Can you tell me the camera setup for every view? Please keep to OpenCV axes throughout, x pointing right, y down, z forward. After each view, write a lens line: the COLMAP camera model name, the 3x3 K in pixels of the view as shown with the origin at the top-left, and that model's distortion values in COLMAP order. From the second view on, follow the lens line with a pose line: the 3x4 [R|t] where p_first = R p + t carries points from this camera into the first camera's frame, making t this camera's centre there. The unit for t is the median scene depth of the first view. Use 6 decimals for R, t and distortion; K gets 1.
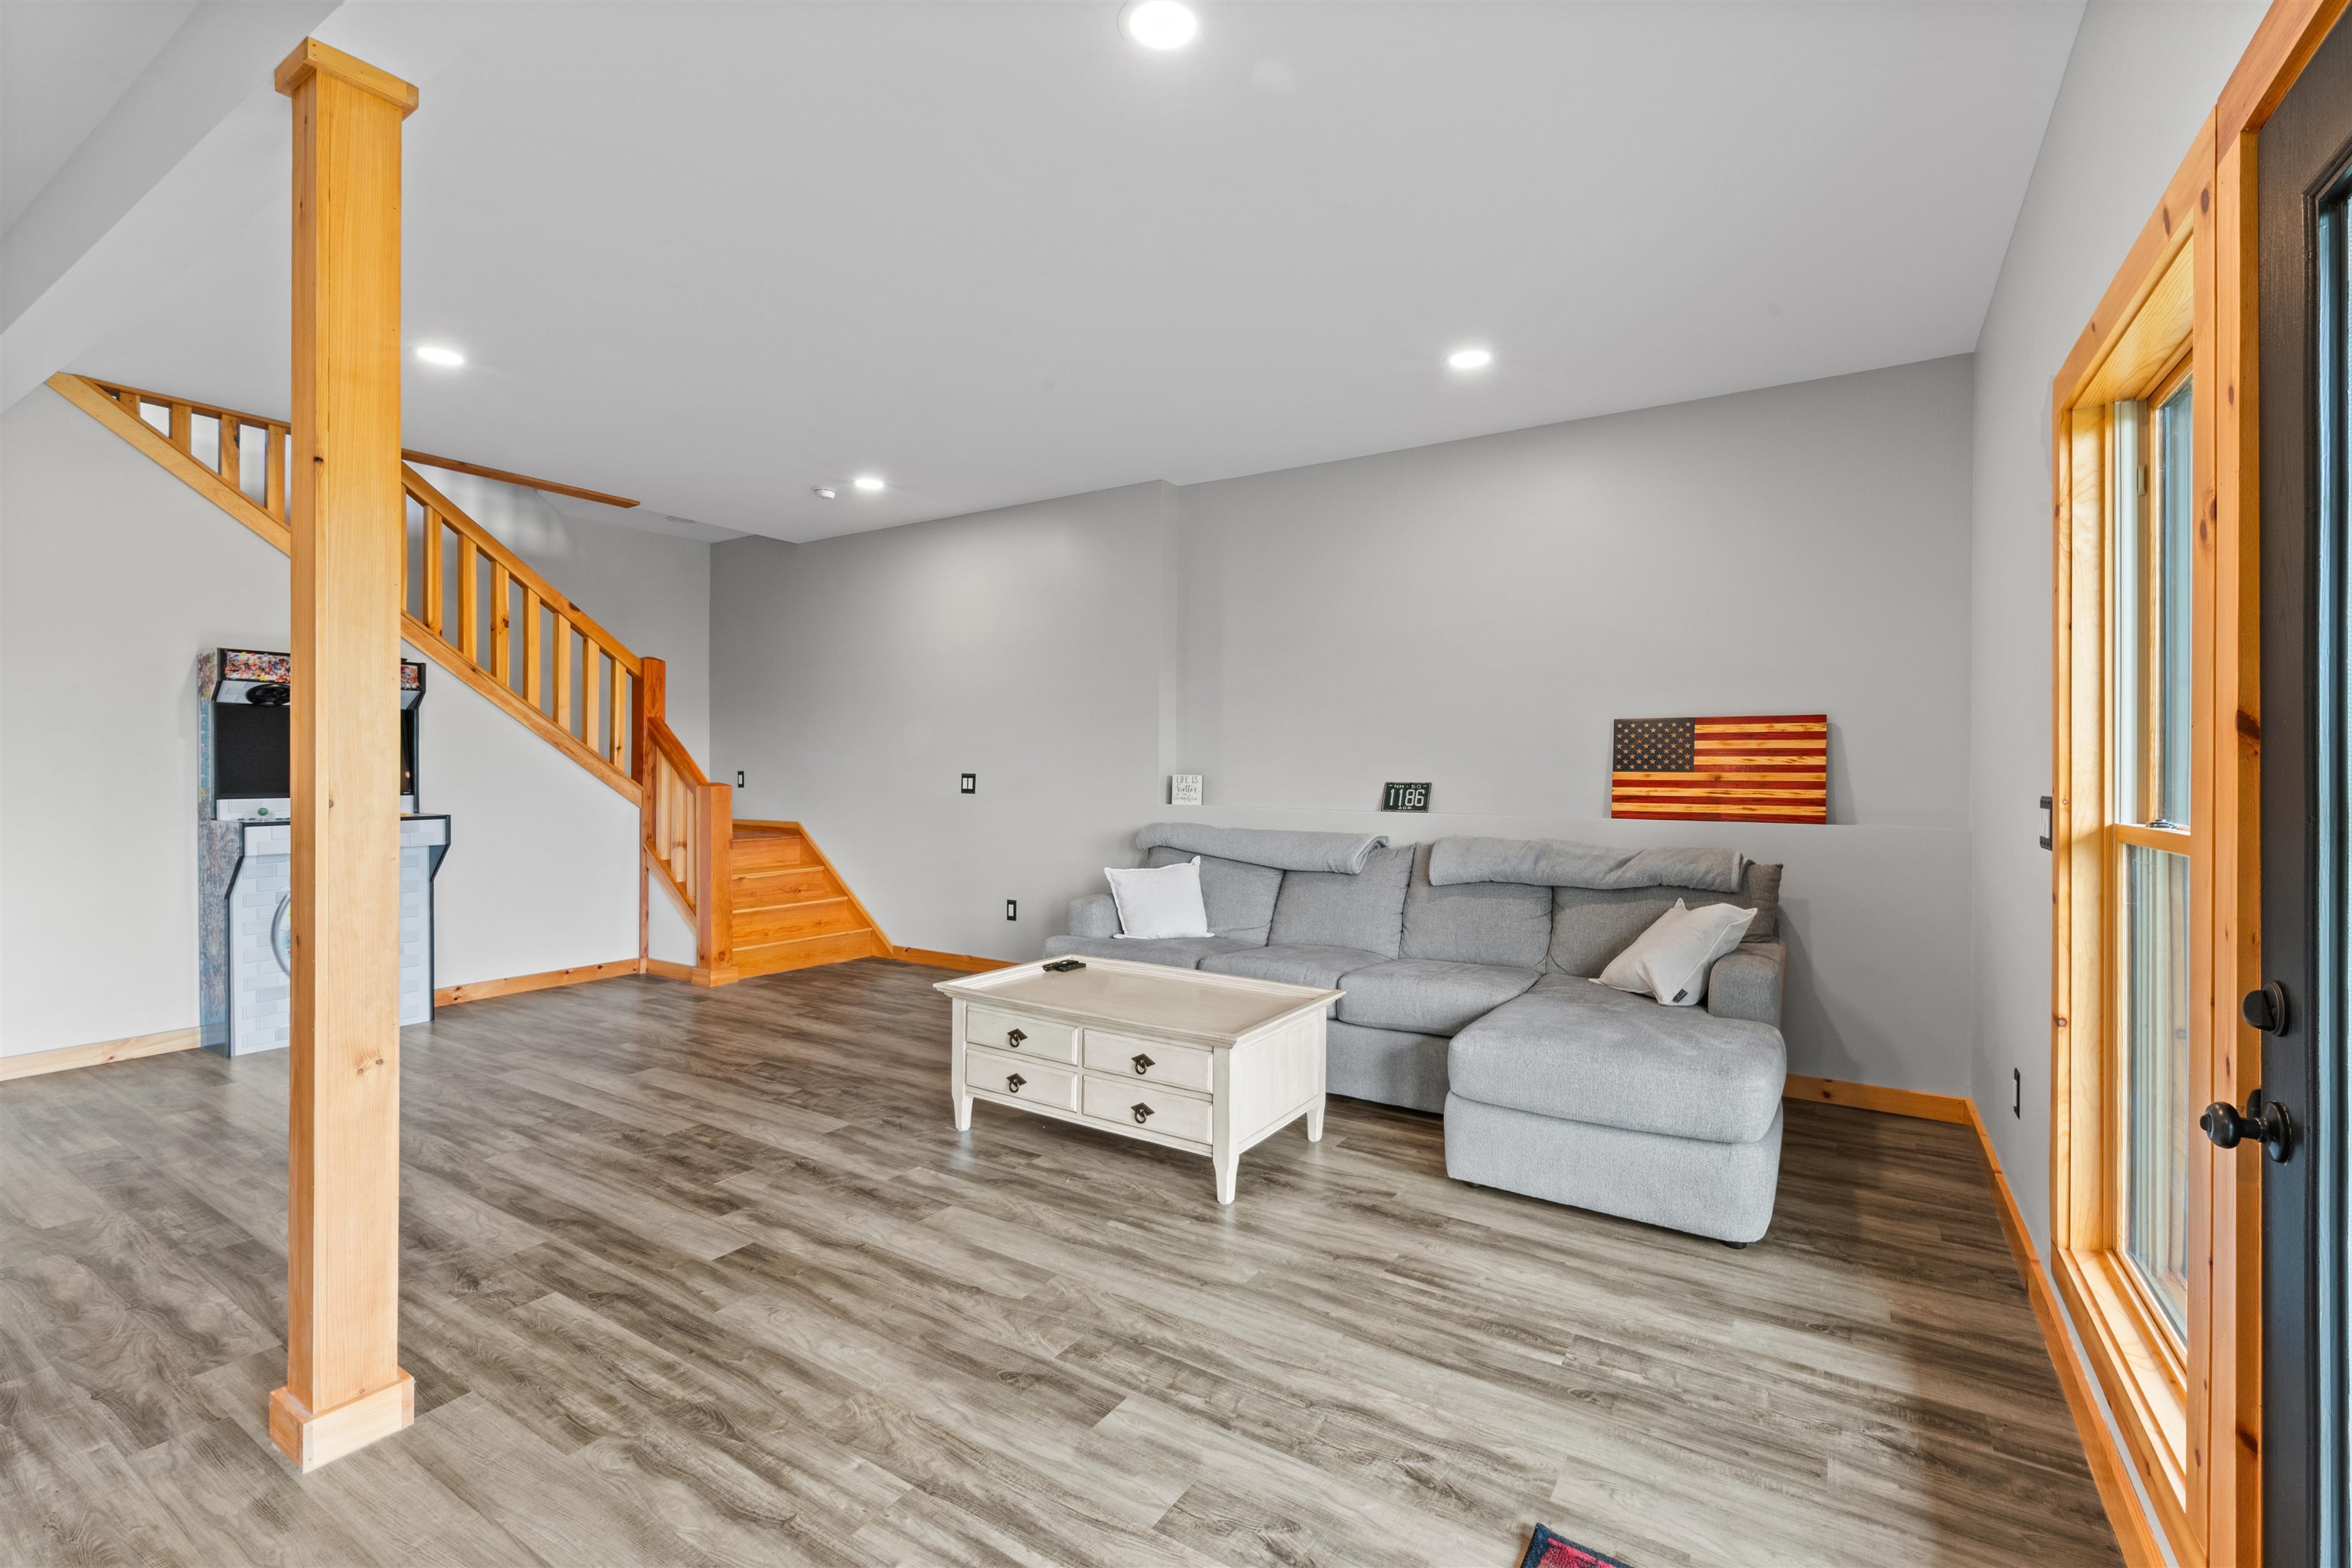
lens RADIAL K [[1024.8, 0, 1185.3], [0, 1024.8, 768.9], [0, 0, 1]] dist [0.001158, -0.000211]
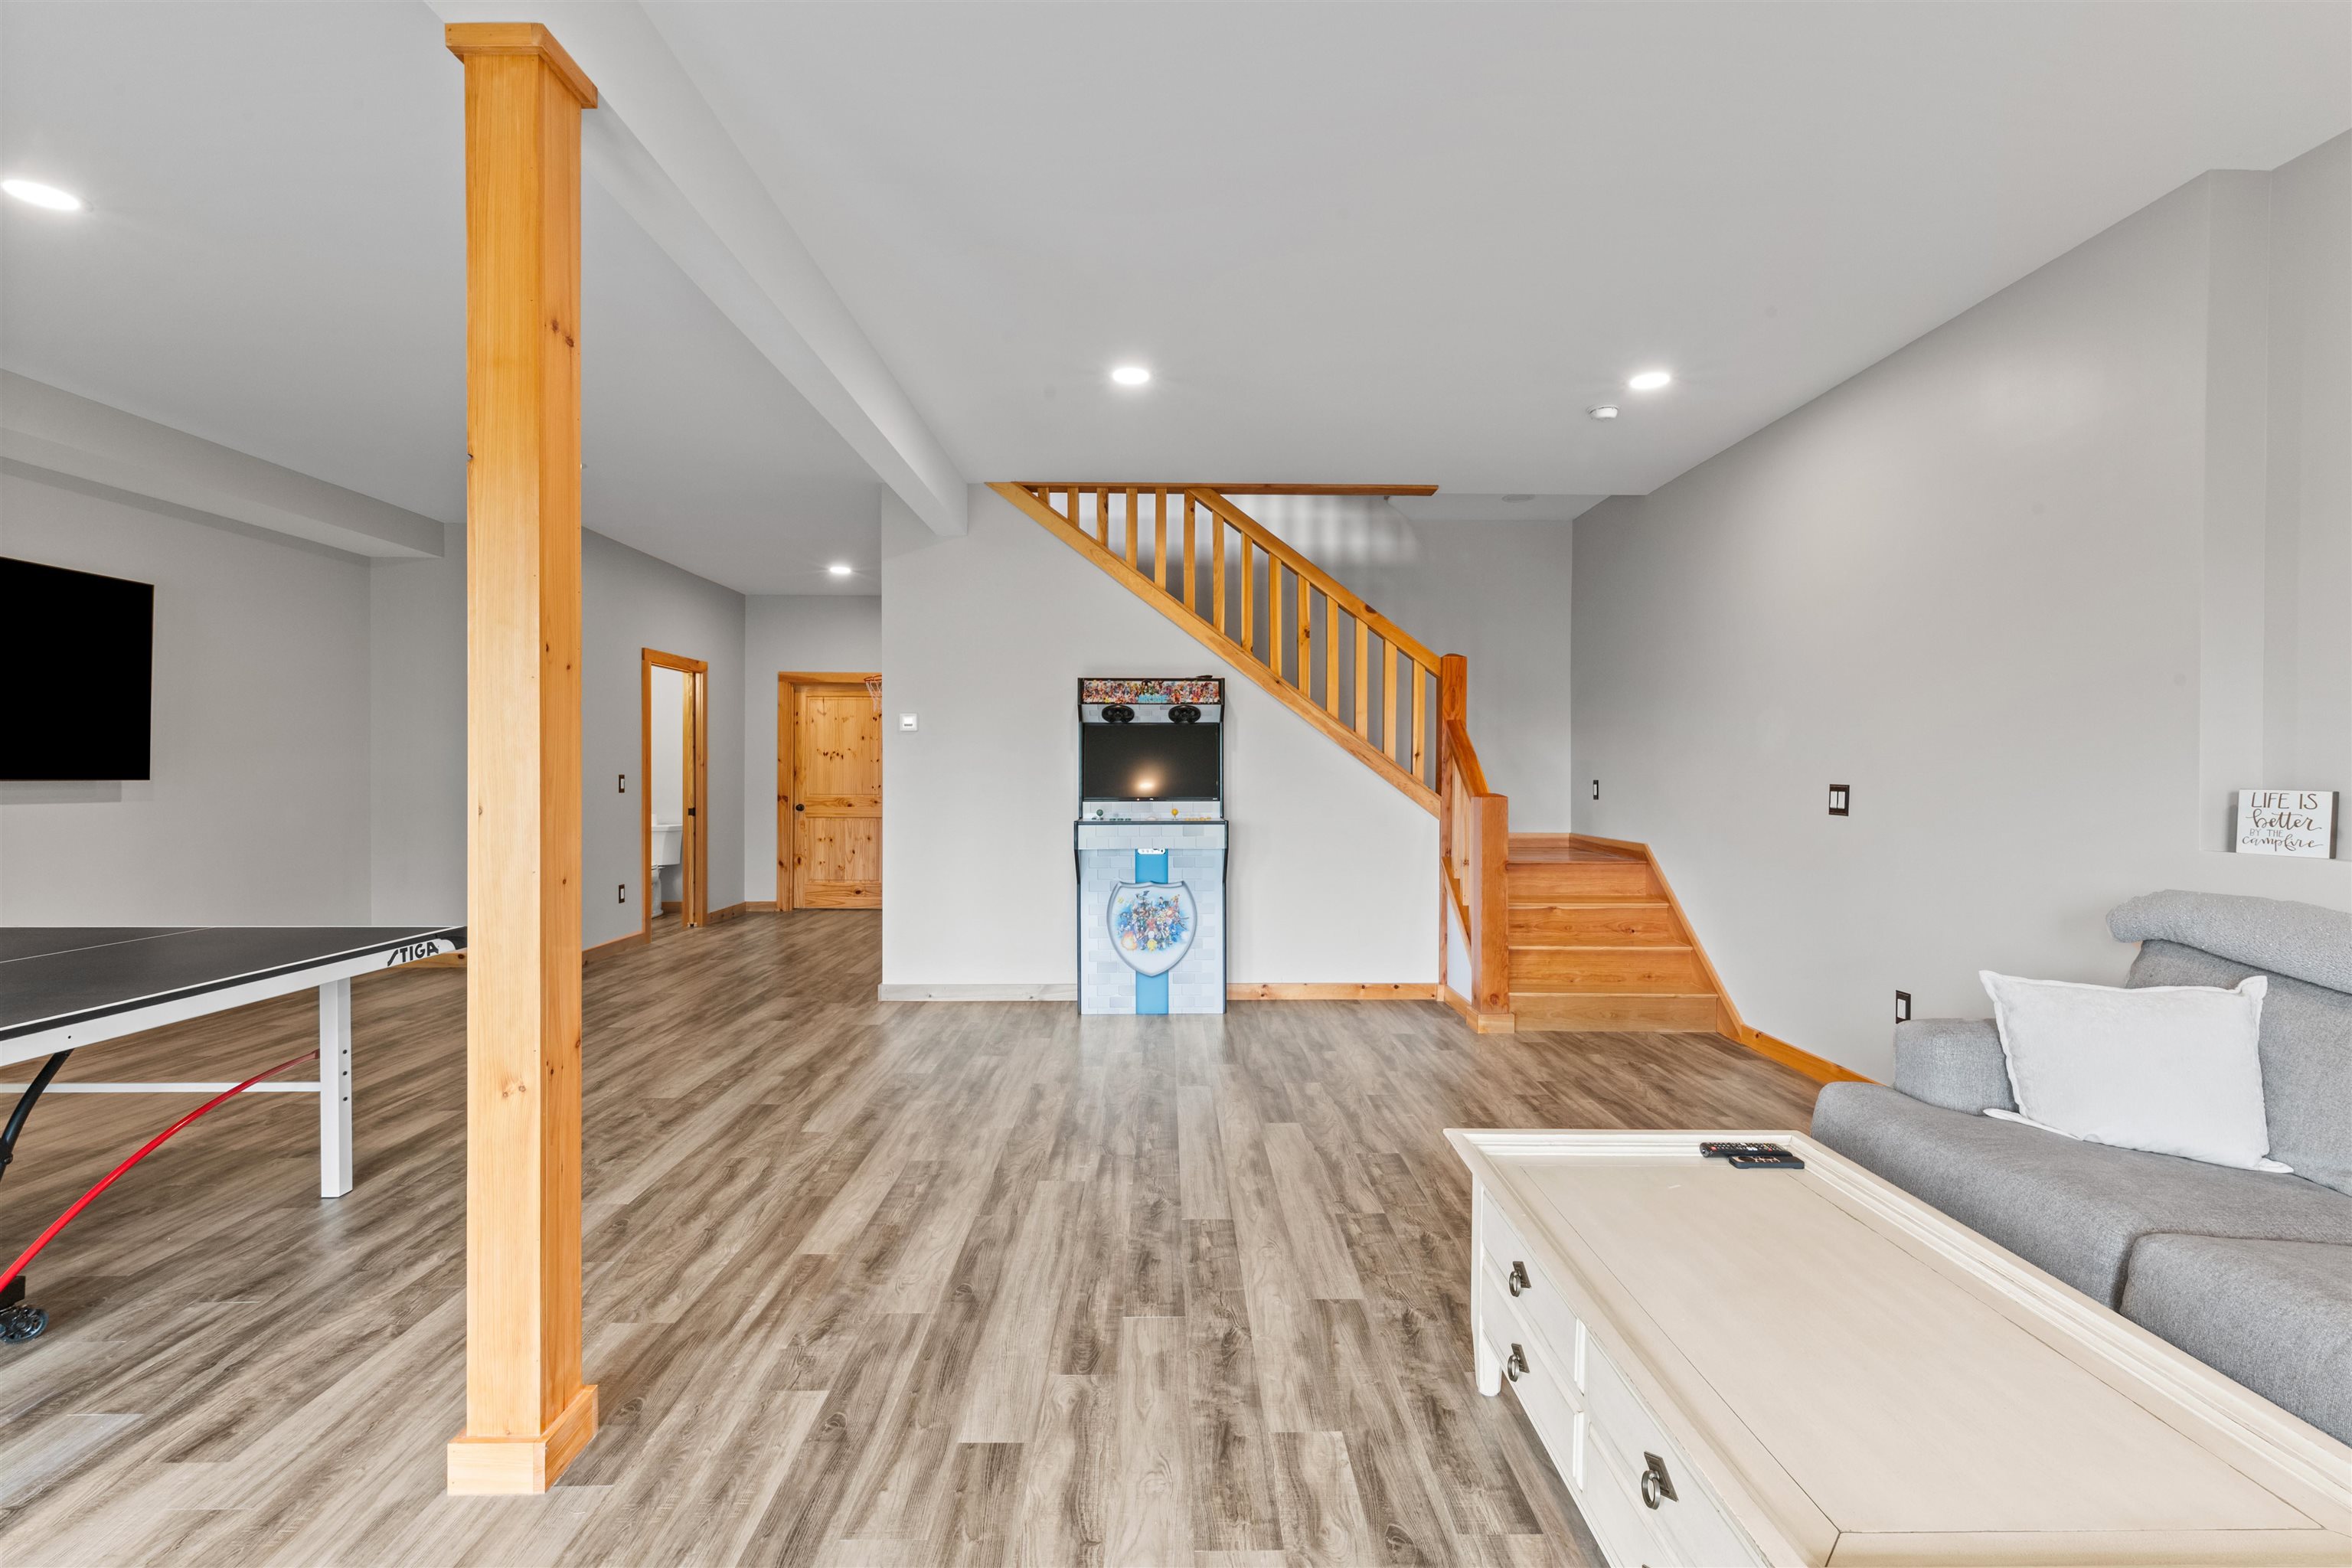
lens RADIAL K [[1017.0, 0, 1188.6], [0, 1017.0, 777.1], [0, 0, 1]] dist [0.003692, -0.000260]
pose [[0.552374, 0.000067, -0.833596, 0.137685], [-0.001017, 0.999999, -0.000594, 0.000804], [0.833596, 0.001176, 0.552374, 0.423043]]
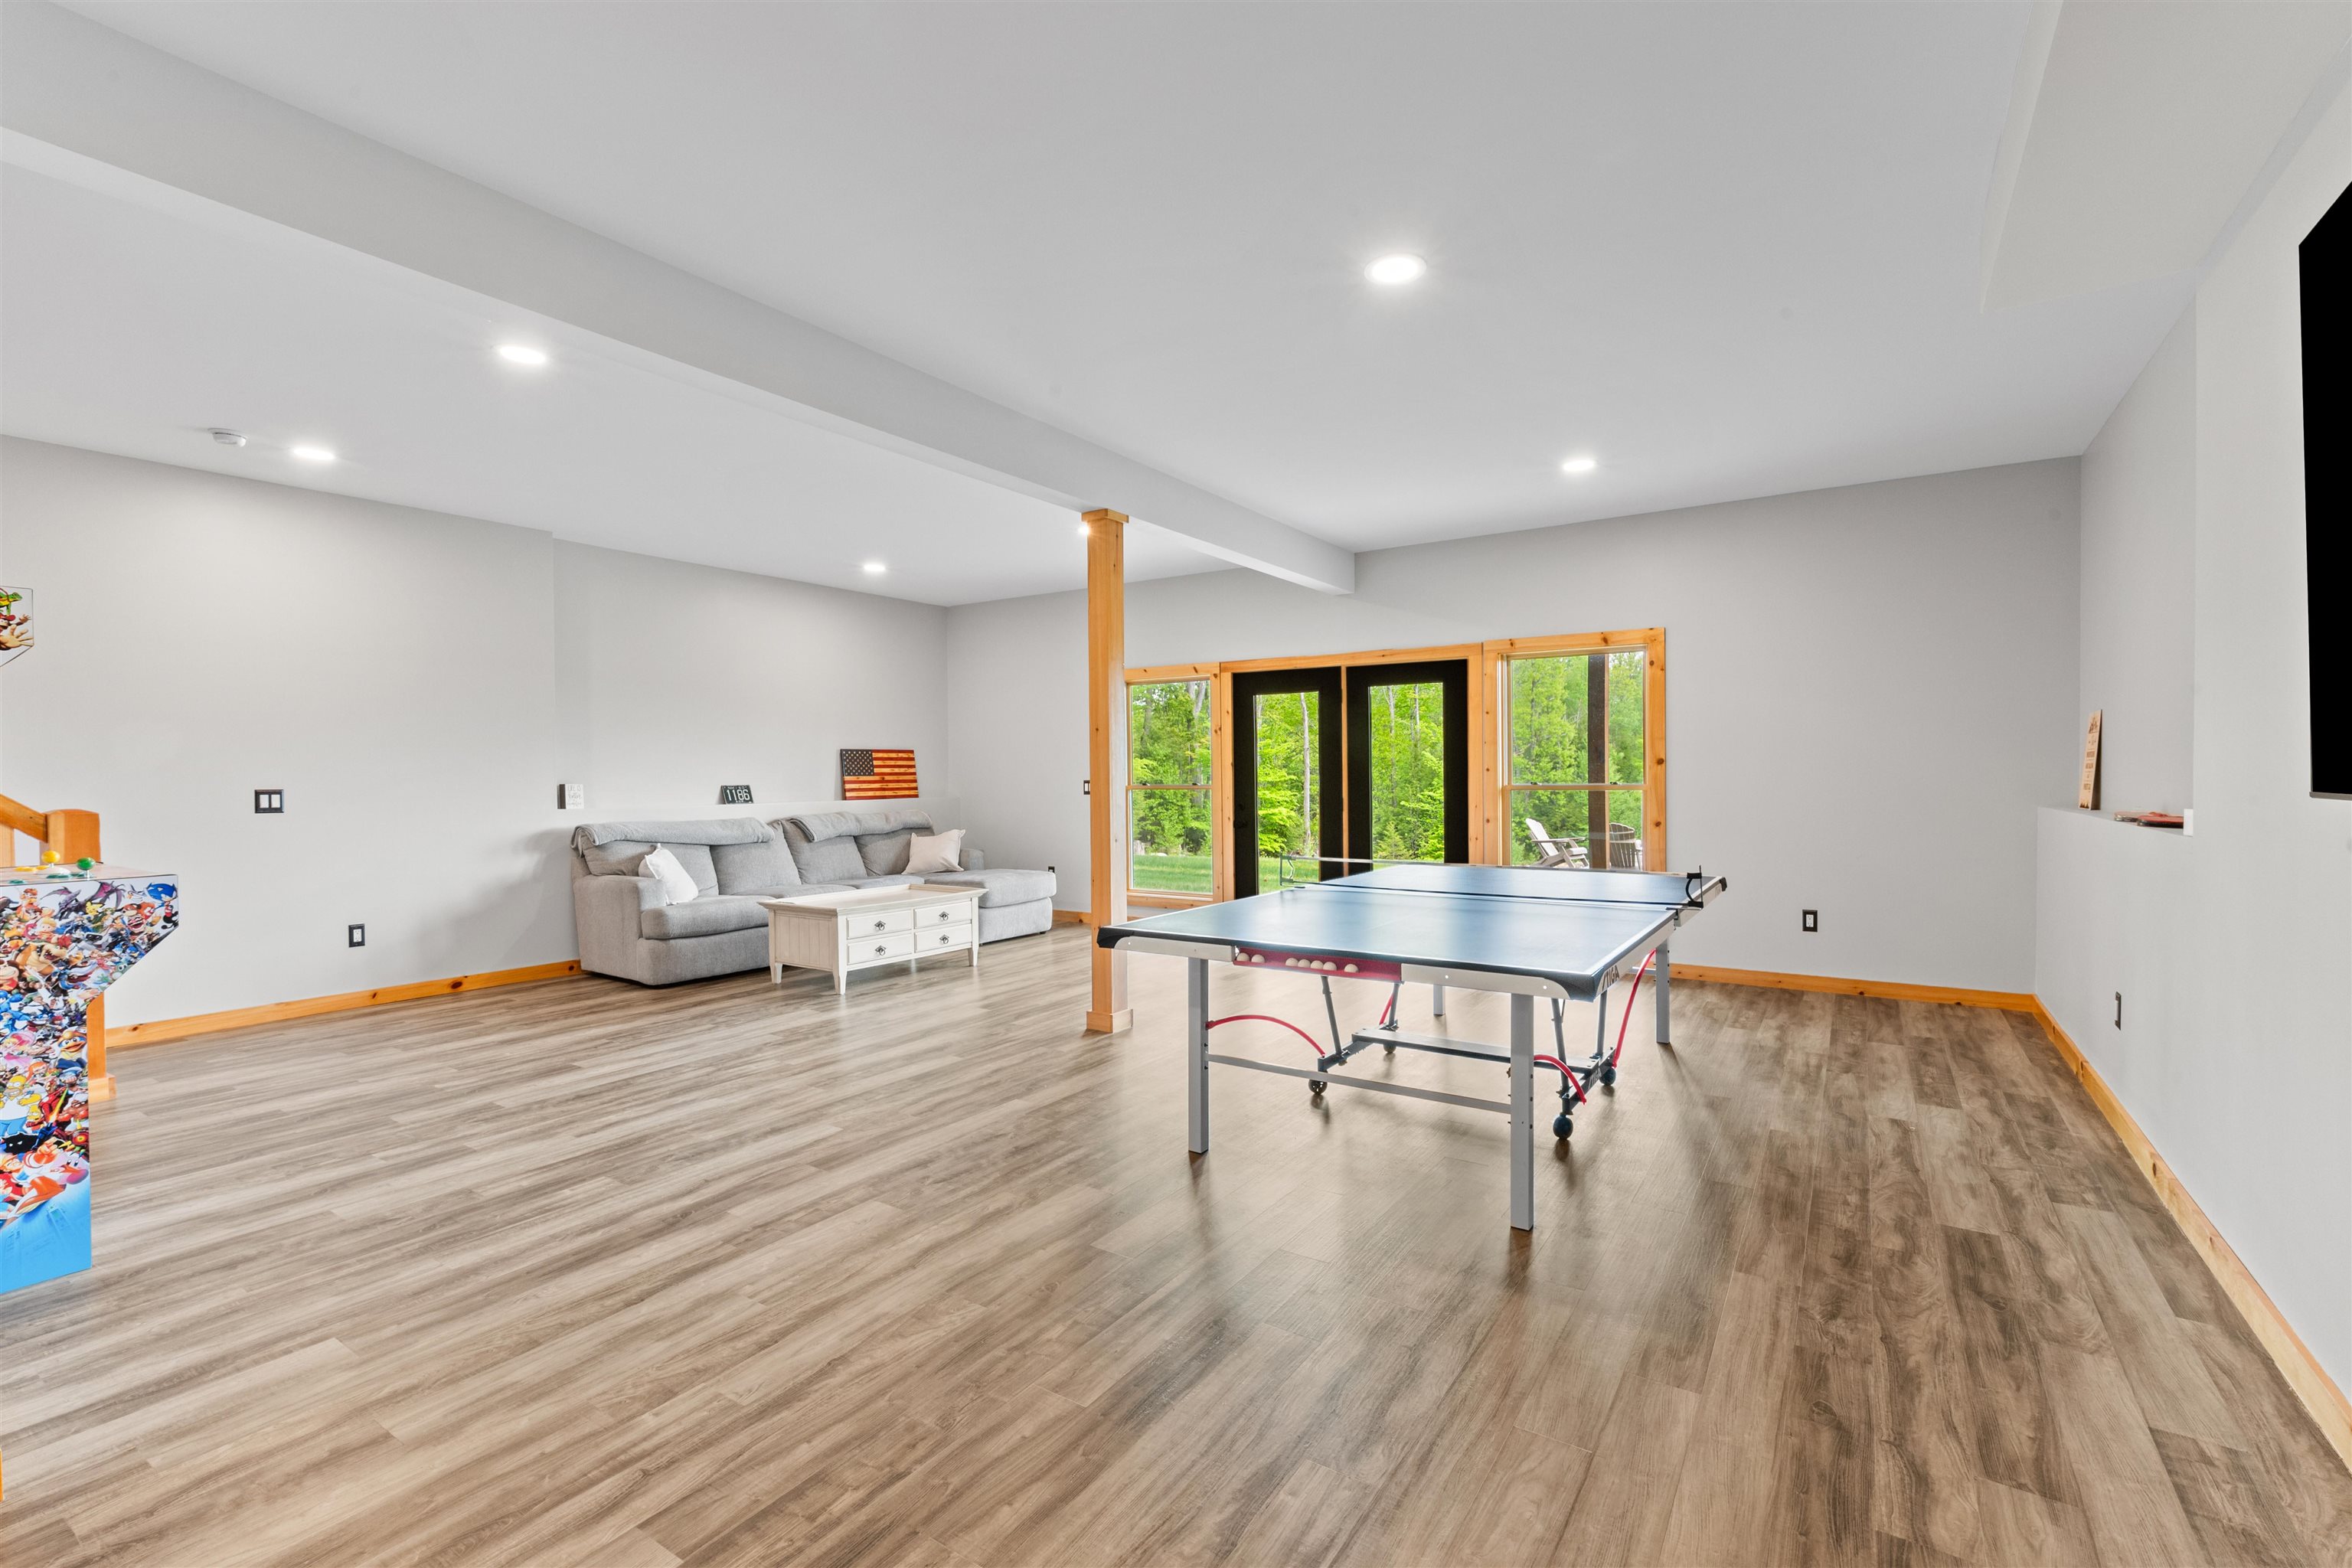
lens RADIAL K [[1024.8, 0, 1185.3], [0, 1024.8, 768.9], [0, 0, 1]] dist [0.001158, -0.000211]
pose [[0.020819, -0.002467, 0.999780, -1.471968], [0.008190, 0.999964, 0.002297, -0.009941], [-0.999750, 0.008141, 0.020839, 0.319479]]
